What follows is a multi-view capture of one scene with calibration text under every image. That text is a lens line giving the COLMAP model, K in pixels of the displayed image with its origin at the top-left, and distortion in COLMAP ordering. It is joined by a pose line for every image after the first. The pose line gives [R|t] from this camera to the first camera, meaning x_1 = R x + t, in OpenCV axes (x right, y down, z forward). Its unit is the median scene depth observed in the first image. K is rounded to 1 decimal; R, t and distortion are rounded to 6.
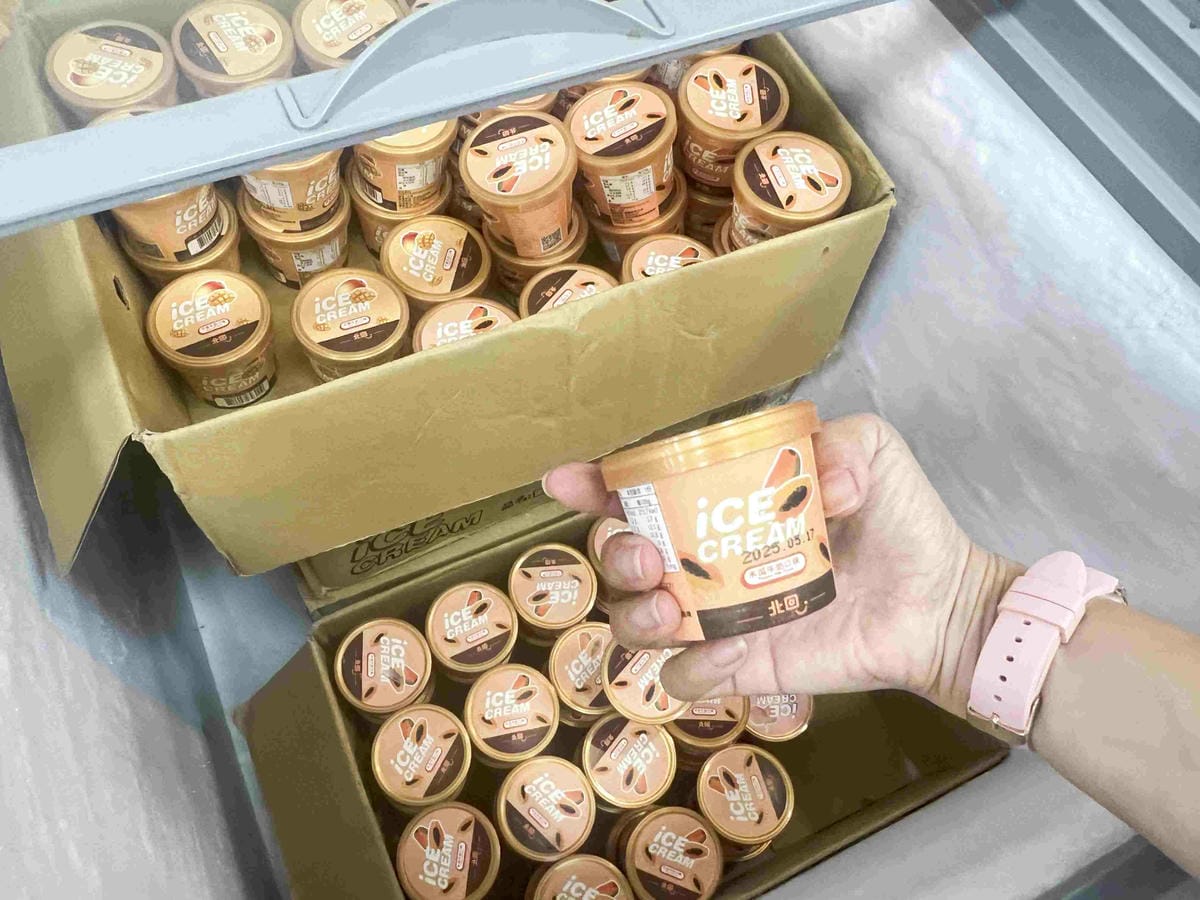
lens RADIAL K [[849.0, 0, 600.0], [0, 849.0, 450.0], [0, 0, 1]] dist [0.007287, 0.001952]
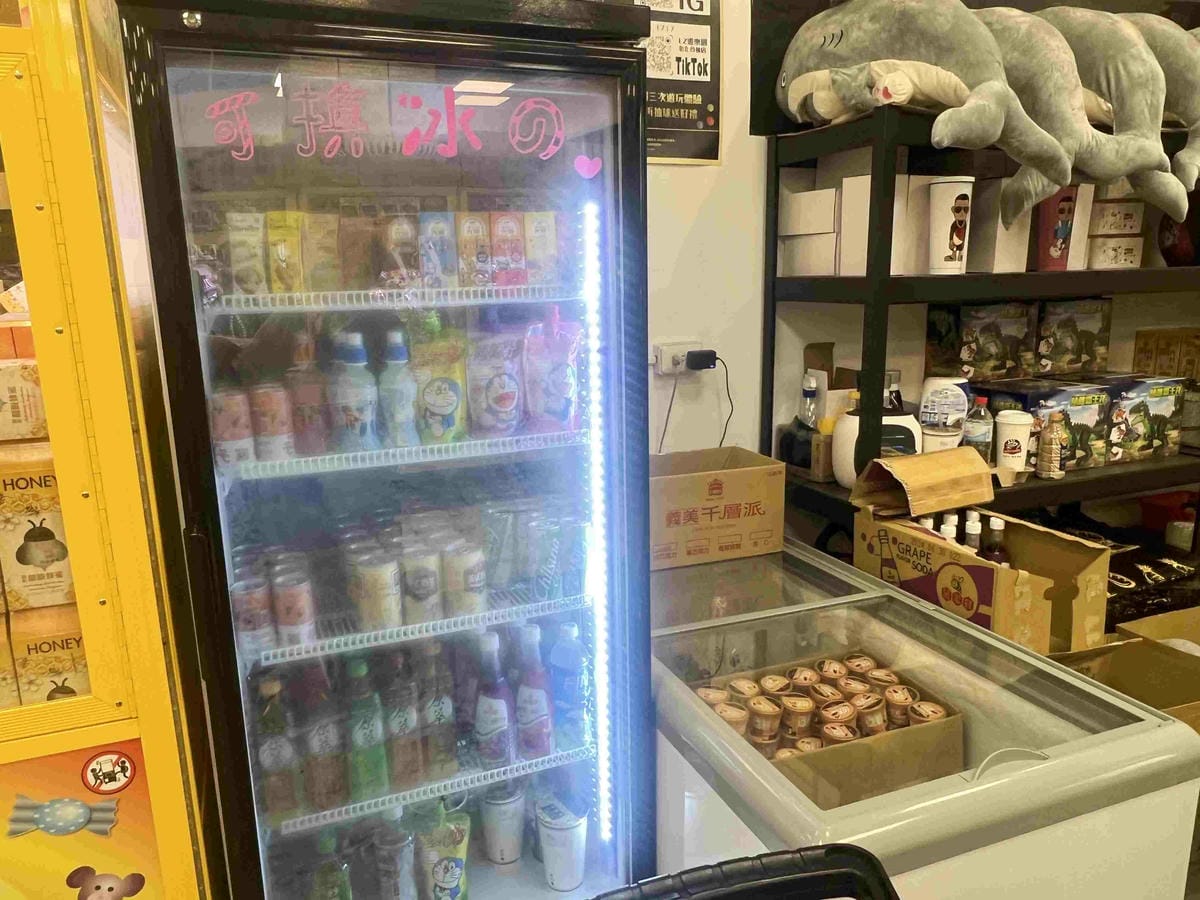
lens RADIAL K [[849.0, 0, 600.0], [0, 849.0, 450.0], [0, 0, 1]] dist [0.007287, 0.001952]
pose [[0.992371, -0.086535, -0.087812, -0.603795], [-0.015566, 0.618621, -0.785535, 1.539871], [0.122299, 0.780909, 0.612555, -1.803720]]
